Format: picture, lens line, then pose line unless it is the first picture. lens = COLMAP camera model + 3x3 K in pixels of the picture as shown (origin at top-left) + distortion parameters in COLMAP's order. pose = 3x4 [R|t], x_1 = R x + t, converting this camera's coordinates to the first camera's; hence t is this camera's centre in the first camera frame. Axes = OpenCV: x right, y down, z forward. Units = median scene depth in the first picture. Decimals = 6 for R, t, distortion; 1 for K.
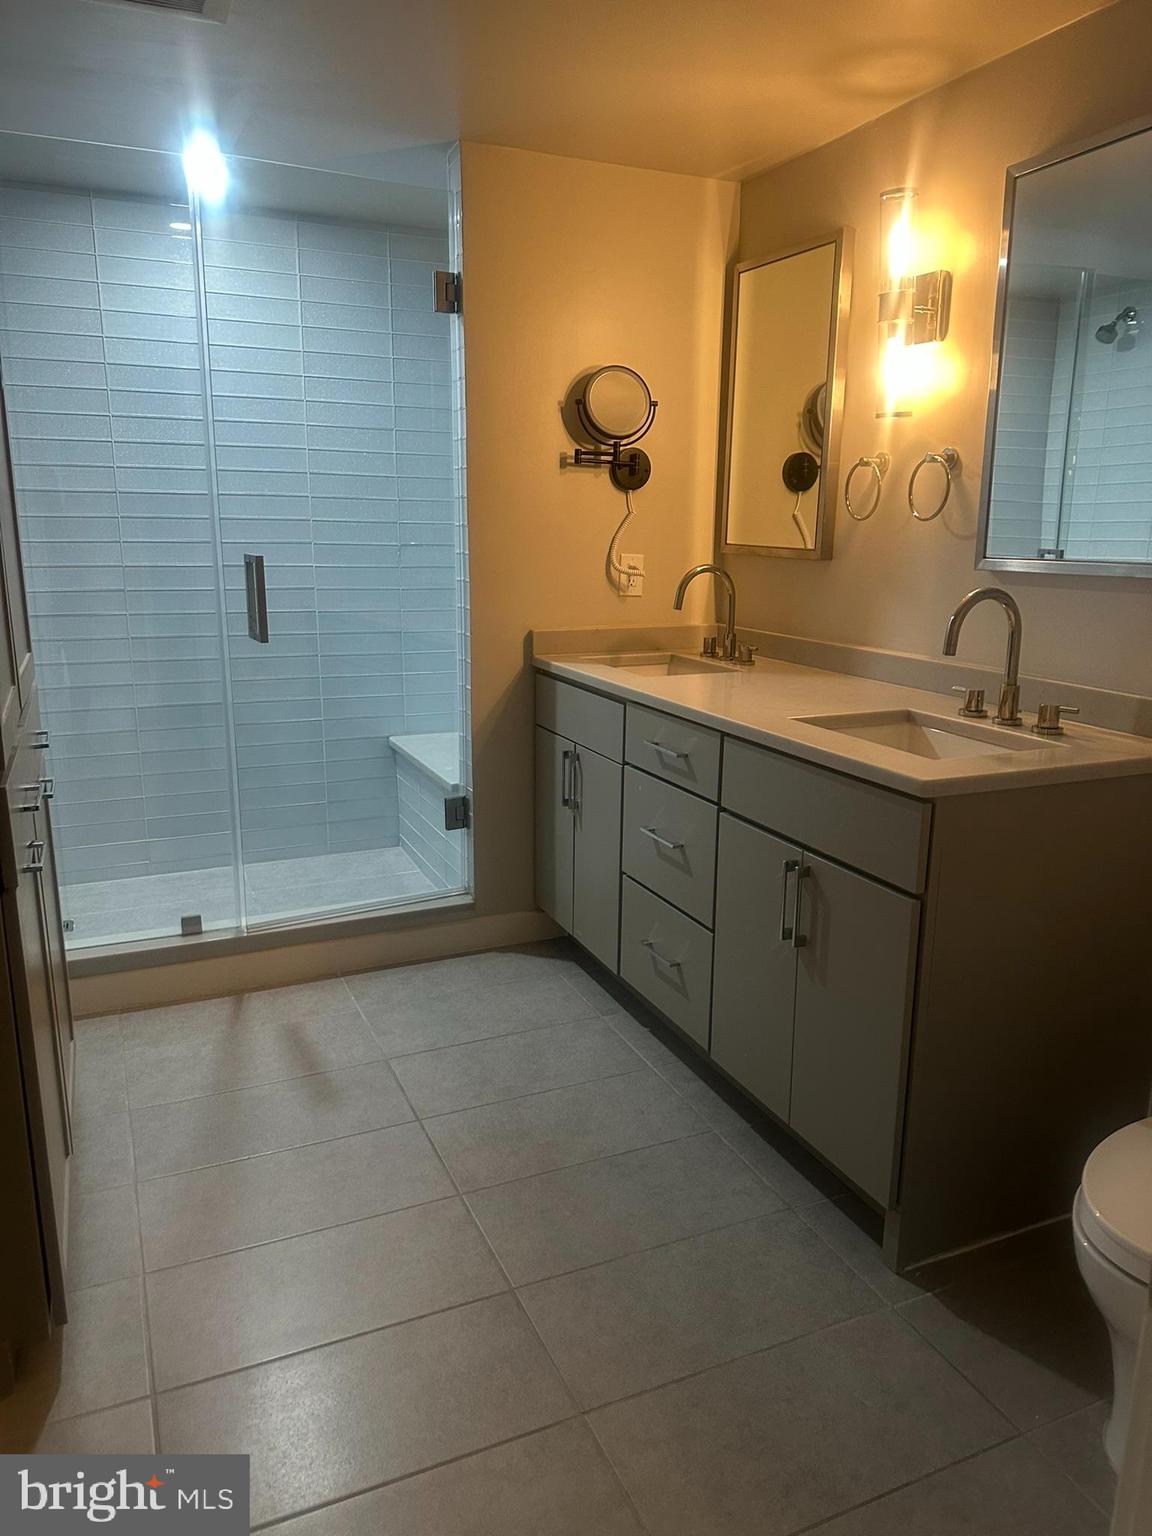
lens RADIAL K [[1100.7, 0, 579.3], [0, 1100.7, 788.3], [0, 0, 1]] dist [0.084284, -0.126876]
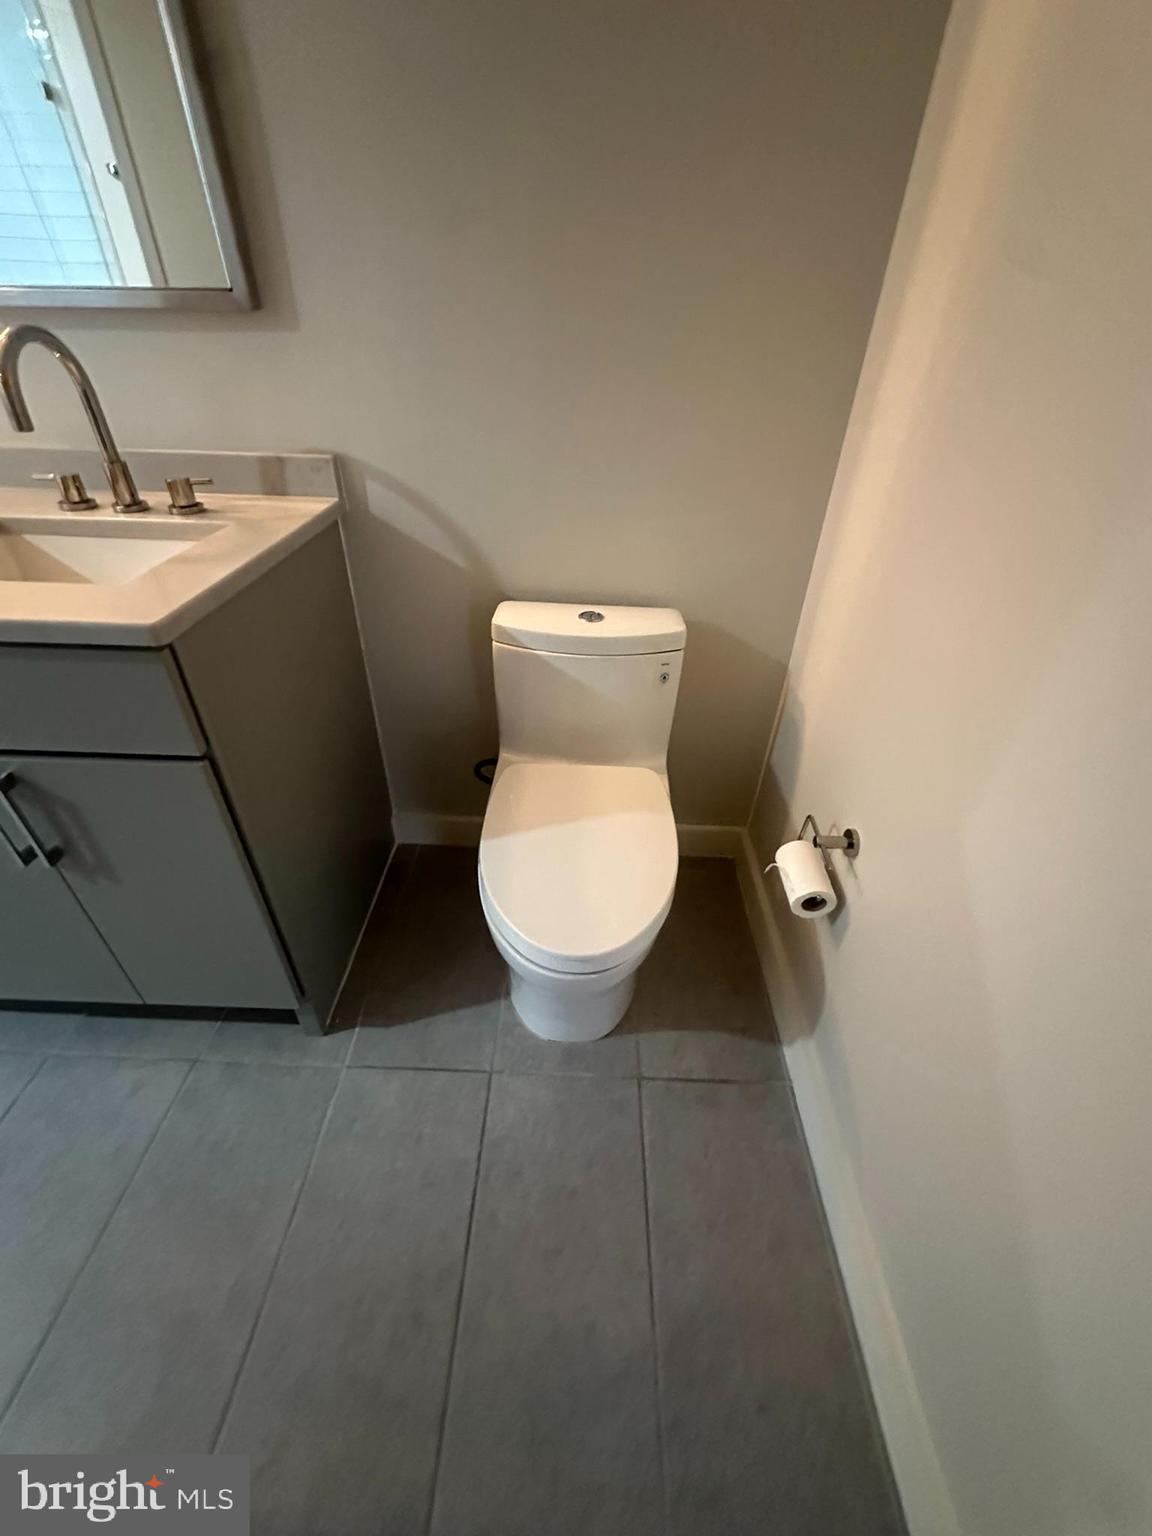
lens RADIAL K [[617.9, 0, 571.1], [0, 617.9, 765.0], [0, 0, 1]] dist [-0.002532, 0.001891]
pose [[0.434718, -0.524952, 0.731742, 0.052158], [0.194605, 0.848095, 0.492812, -0.046930], [-0.879289, -0.071834, 0.470841, 0.344986]]
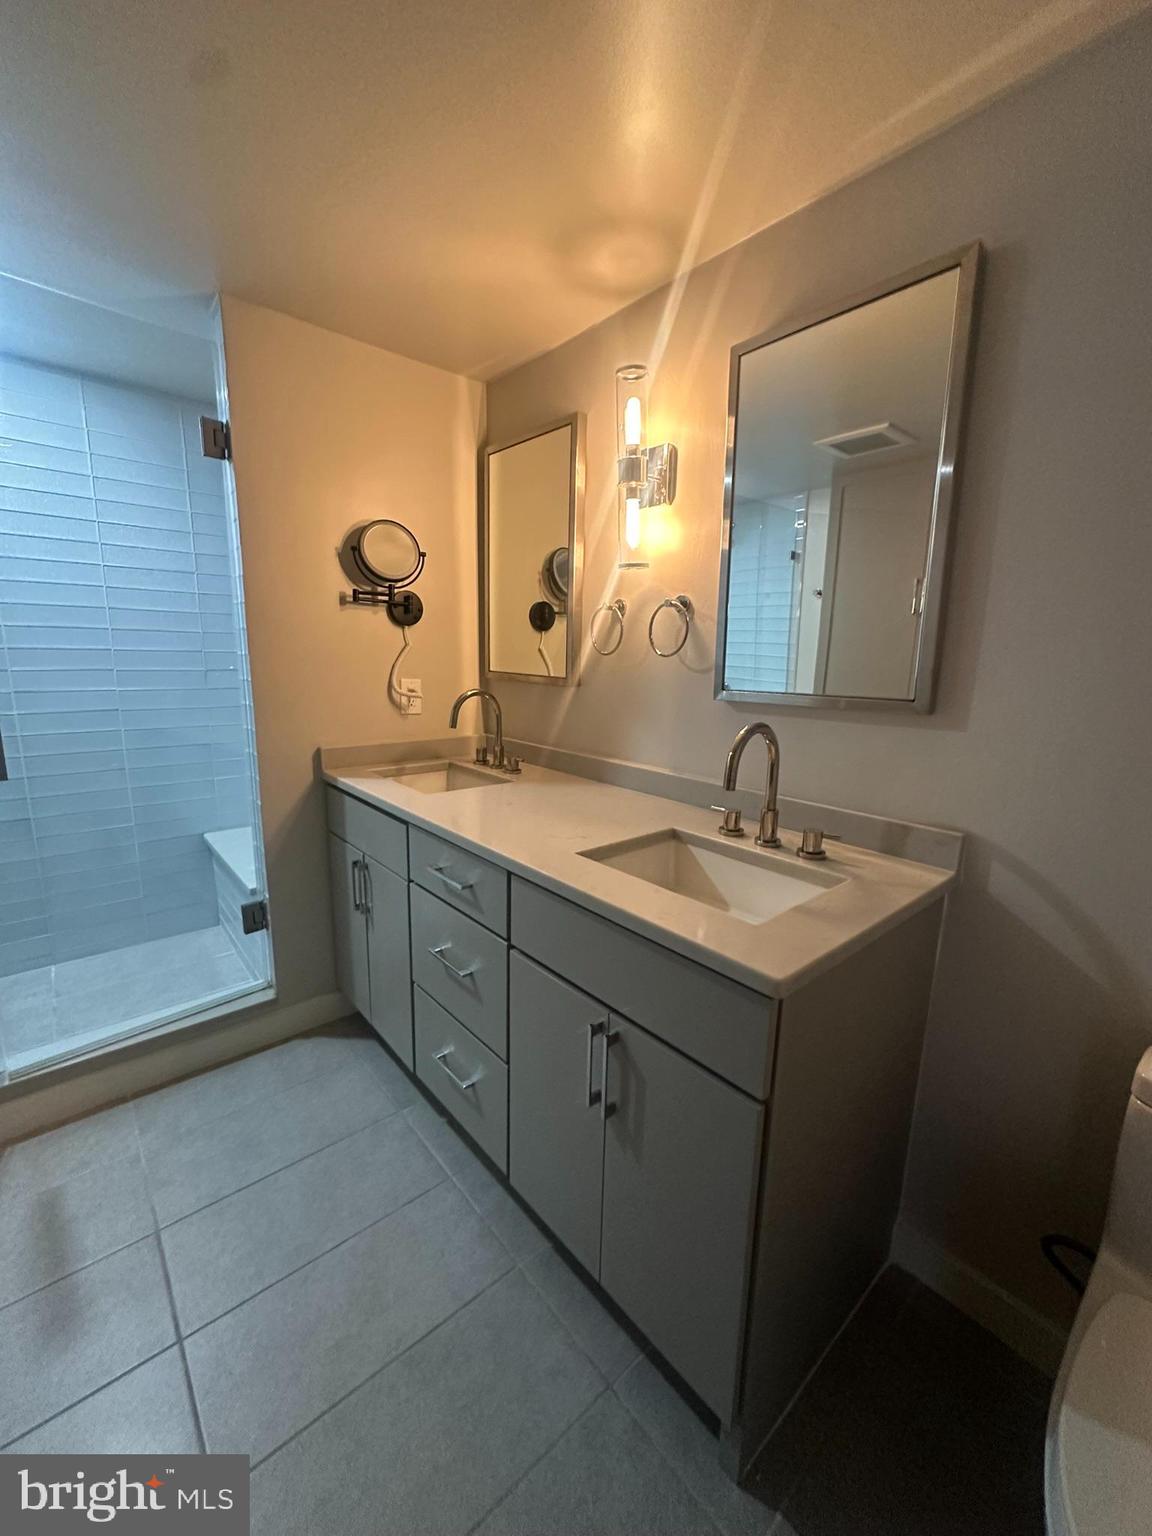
lens RADIAL K [[617.9, 0, 579.2], [0, 617.9, 771.6], [0, 0, 1]] dist [-0.002532, 0.001891]
pose [[0.956750, -0.045876, 0.287271, 0.029856], [0.057633, 0.997805, -0.032601, -0.094055], [-0.285145, 0.047748, 0.957294, 0.369779]]
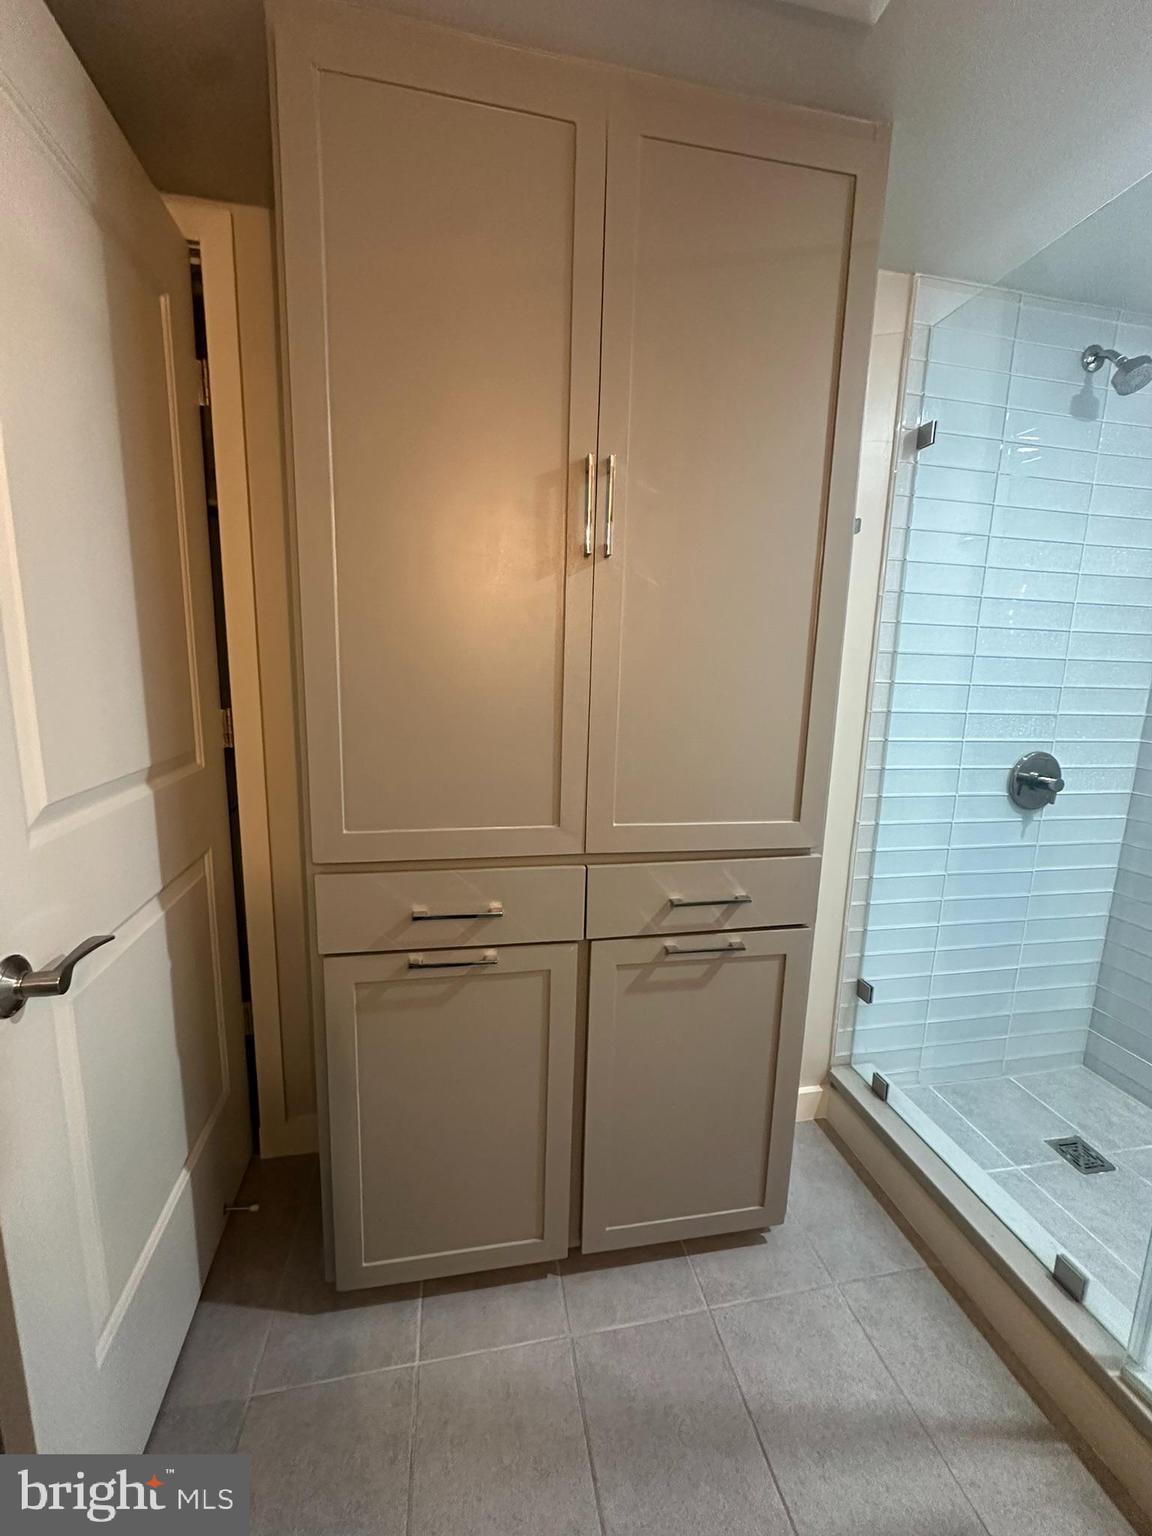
lens RADIAL K [[617.9, 0, 575.6], [0, 617.9, 770.2], [0, 0, 1]] dist [-0.002532, 0.001891]
pose [[-0.226691, 0.155170, -0.961527, 0.039730], [-0.258590, 0.942207, 0.213017, -0.186583], [0.939011, 0.296931, -0.173464, 0.737869]]
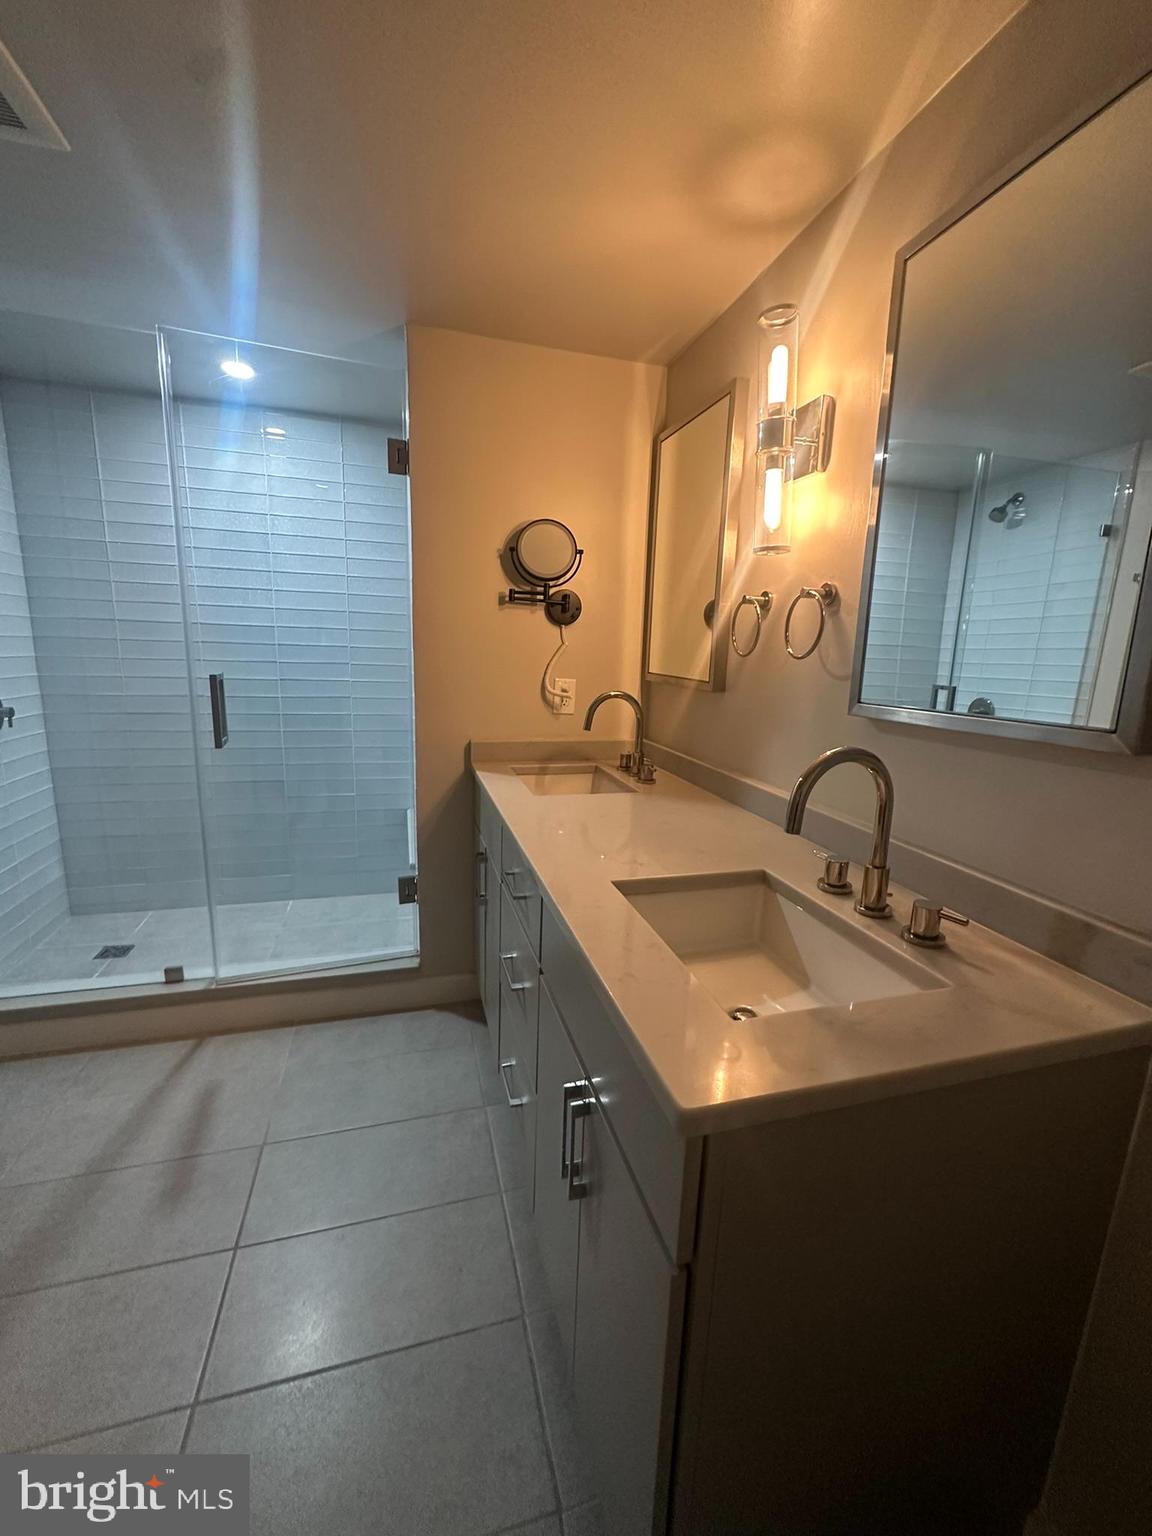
lens RADIAL K [[617.9, 0, 580.6], [0, 617.9, 770.8], [0, 0, 1]] dist [-0.002532, 0.001891]
pose [[0.989591, 0.050198, -0.134870, 0.180822], [-0.056238, 0.997561, -0.041350, -0.101725], [0.132465, 0.048504, 0.990000, 0.411109]]
